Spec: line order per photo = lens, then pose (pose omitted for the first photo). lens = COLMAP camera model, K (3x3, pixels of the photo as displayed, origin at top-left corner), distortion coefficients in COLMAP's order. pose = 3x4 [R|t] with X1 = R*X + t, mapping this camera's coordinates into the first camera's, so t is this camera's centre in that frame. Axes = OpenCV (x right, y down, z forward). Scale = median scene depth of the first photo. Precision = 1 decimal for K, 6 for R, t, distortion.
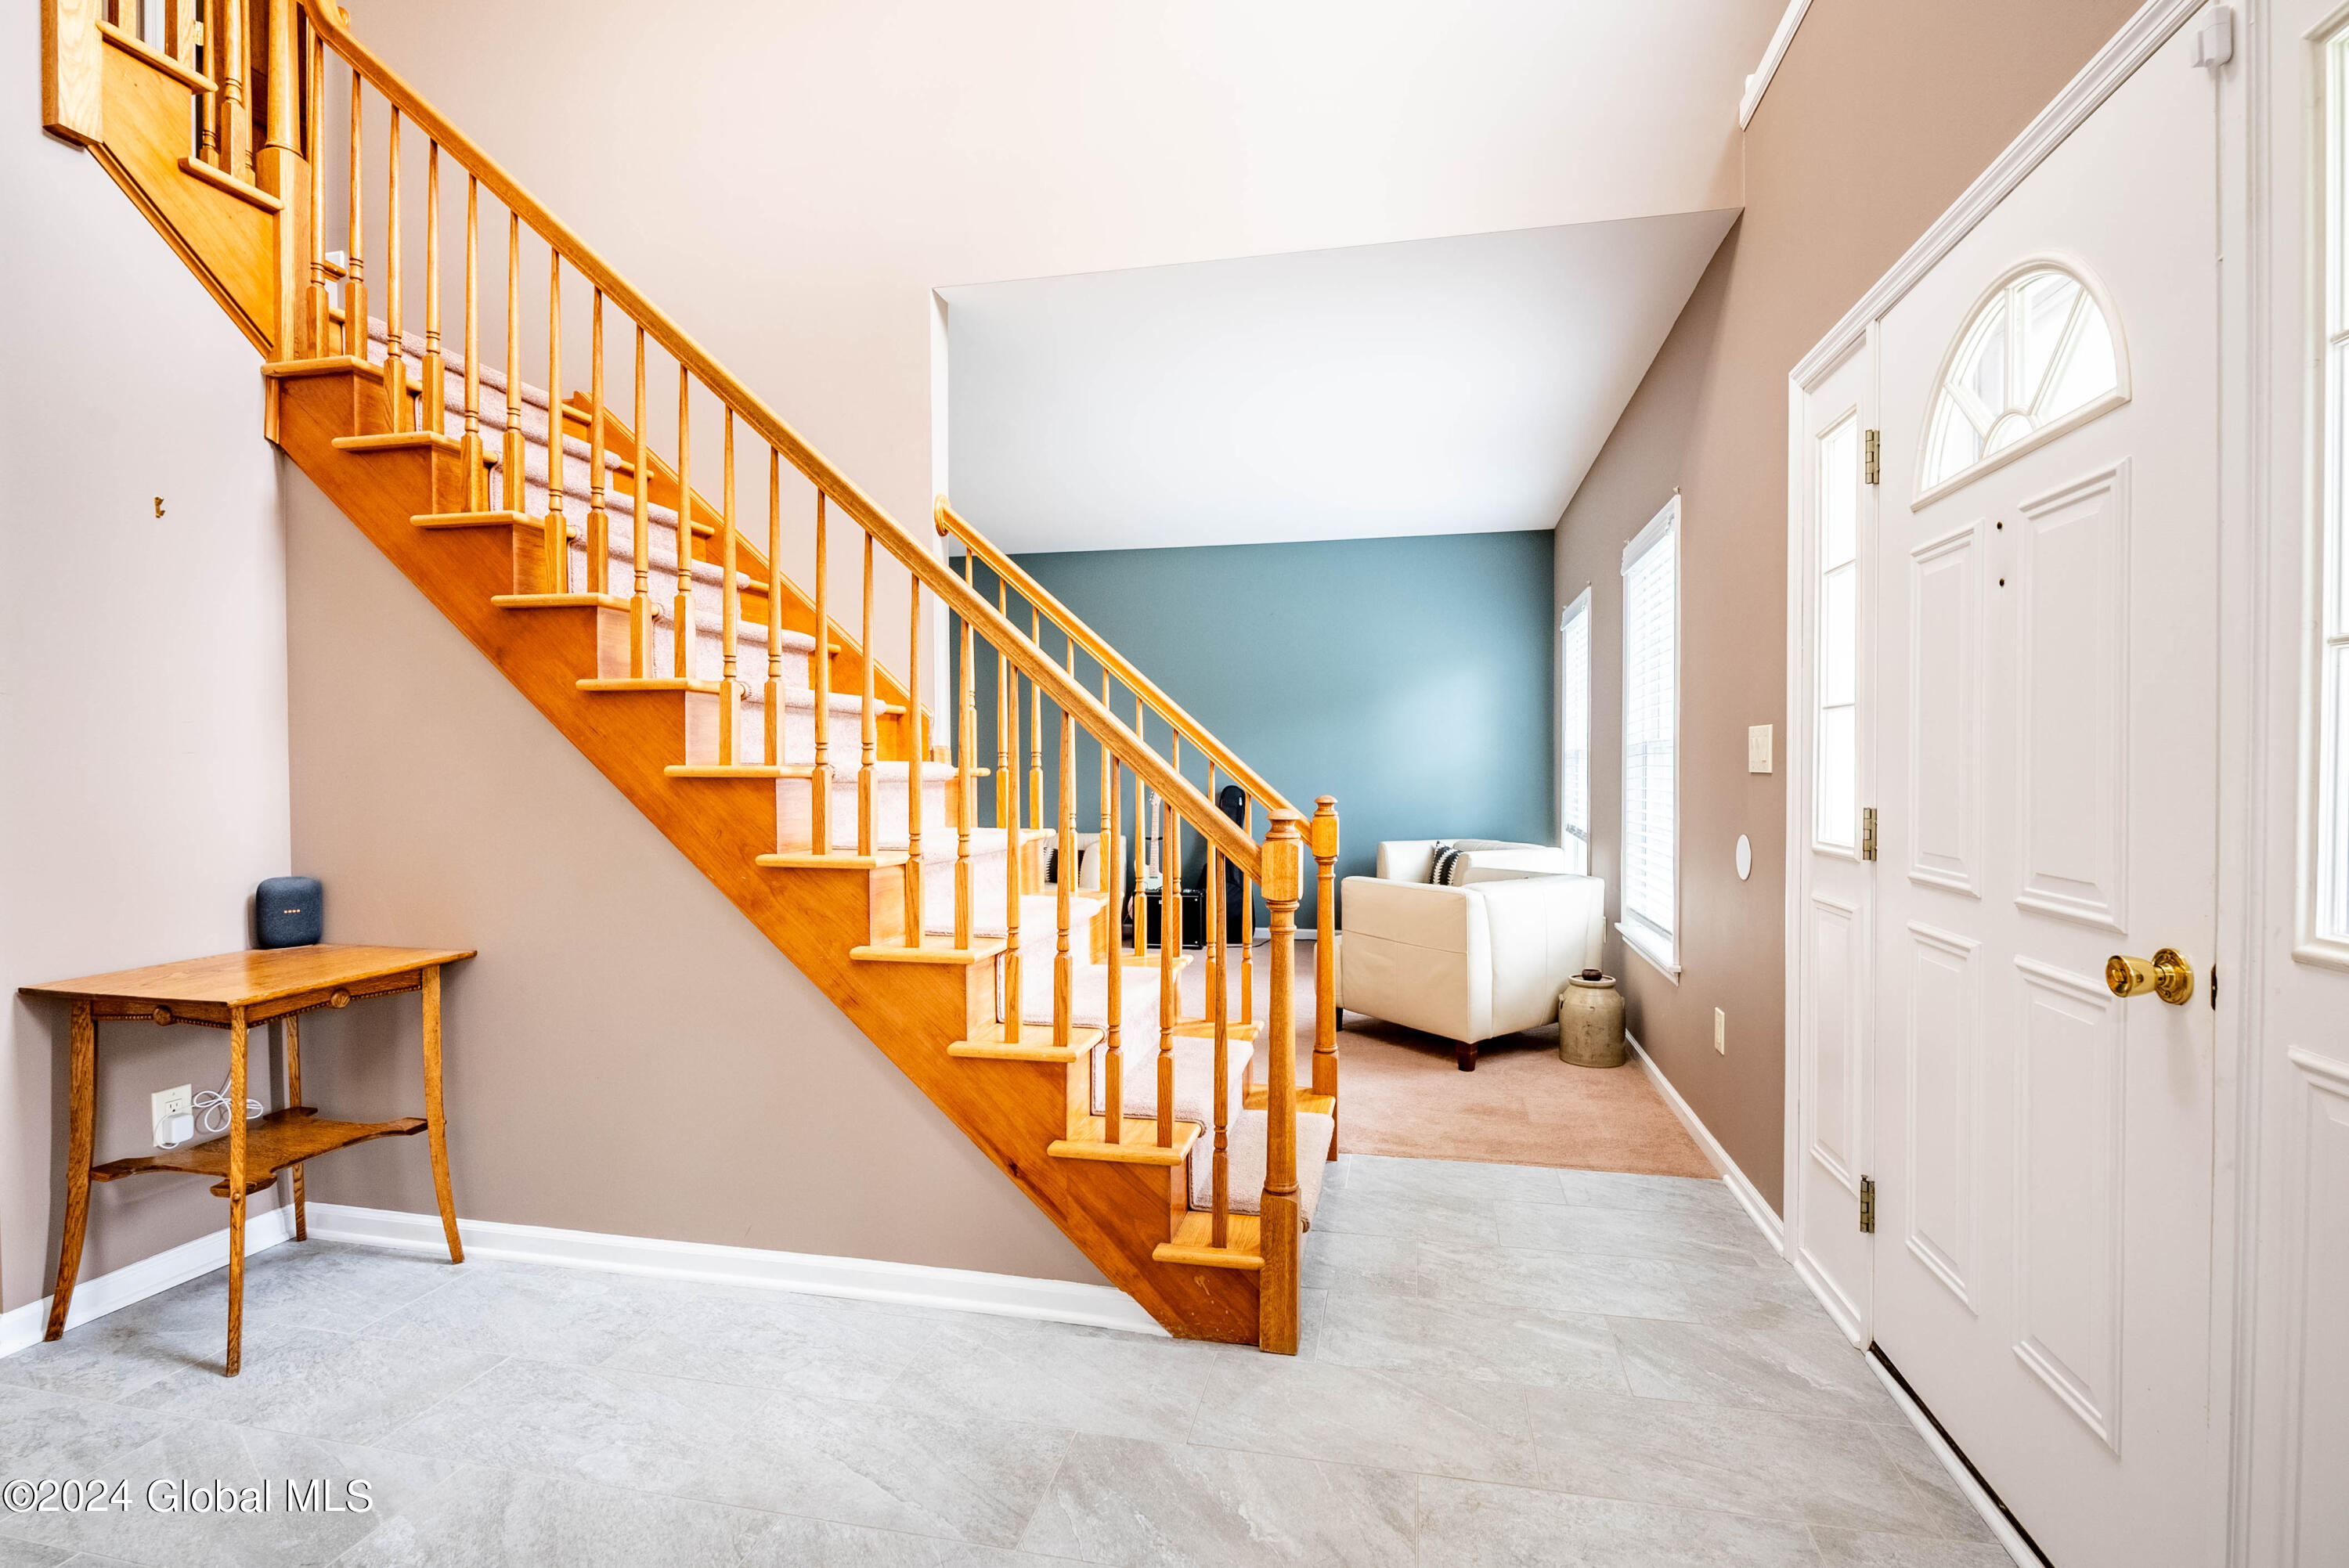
lens RADIAL K [[1050.8, 0, 1174.5], [0, 1050.8, 784.0], [0, 0, 1]] dist [0.000549, -0.000061]
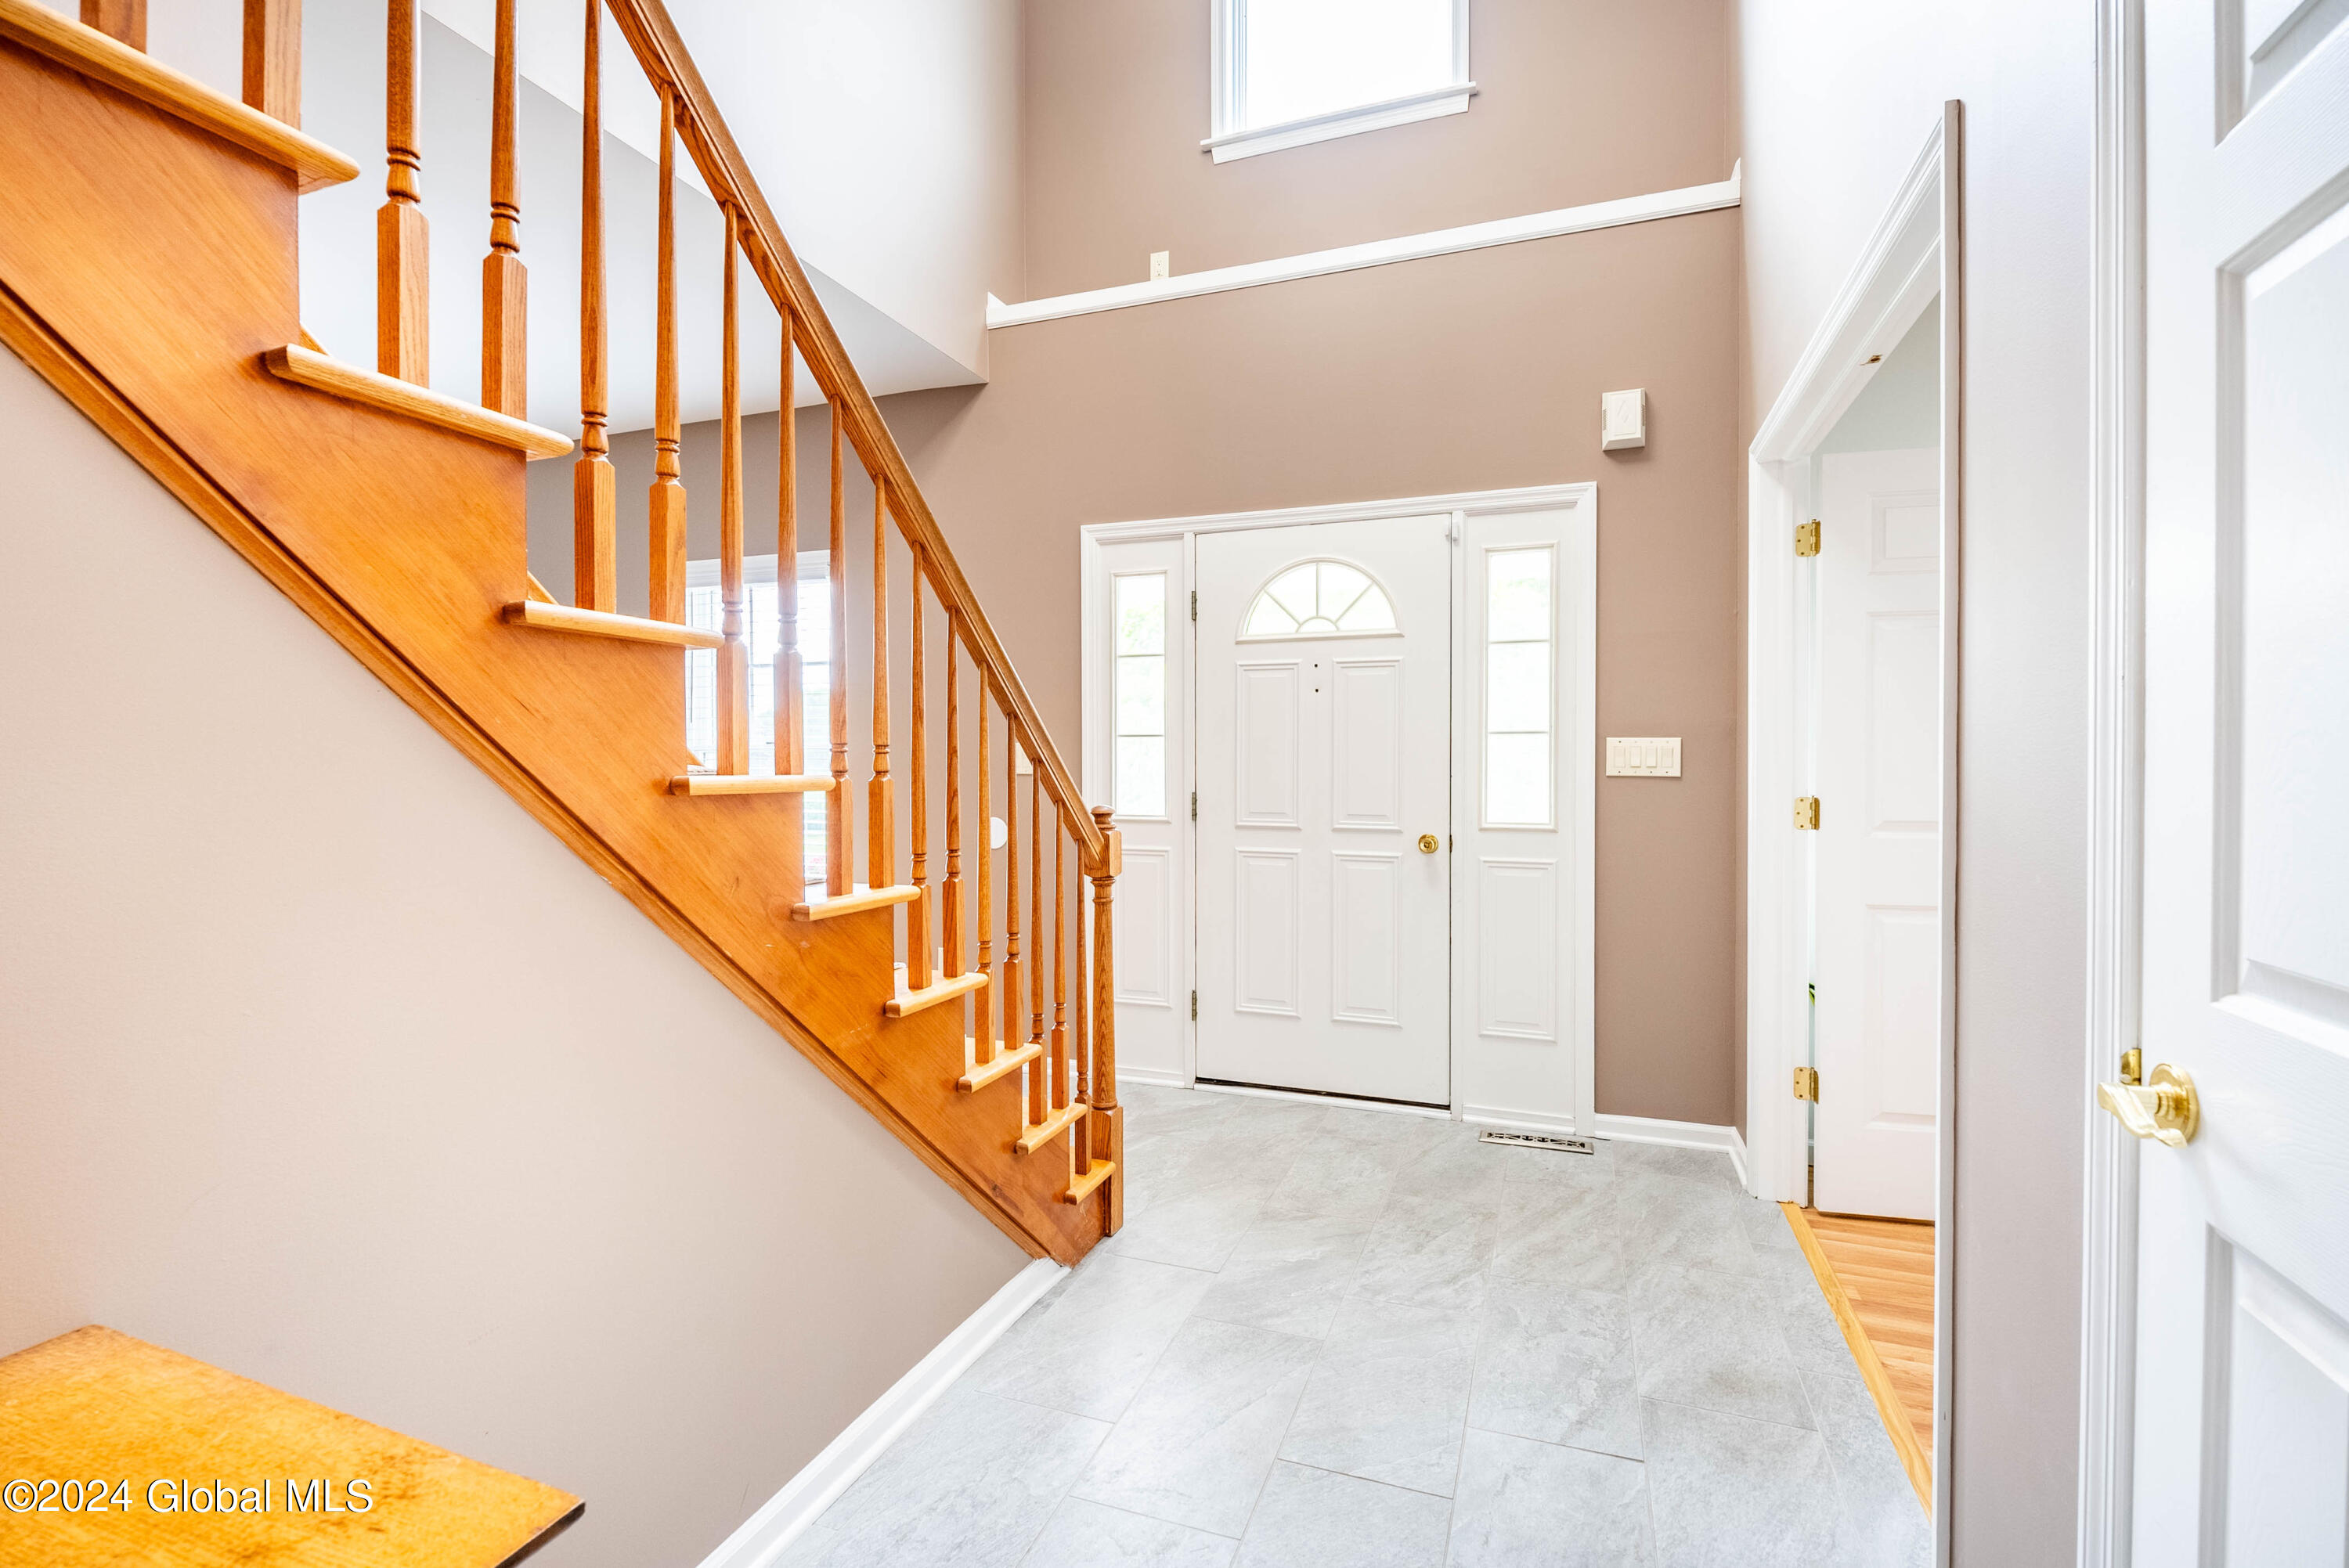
lens RADIAL K [[1074.0, 0, 1166.8], [0, 1074.0, 757.1], [0, 0, 1]] dist [-0.001315, -0.000309]
pose [[0.140667, 0.005733, 0.990040, -1.370678], [0.015925, 0.999841, -0.008052, -0.025933], [-0.989929, 0.016899, 0.140553, 0.861484]]
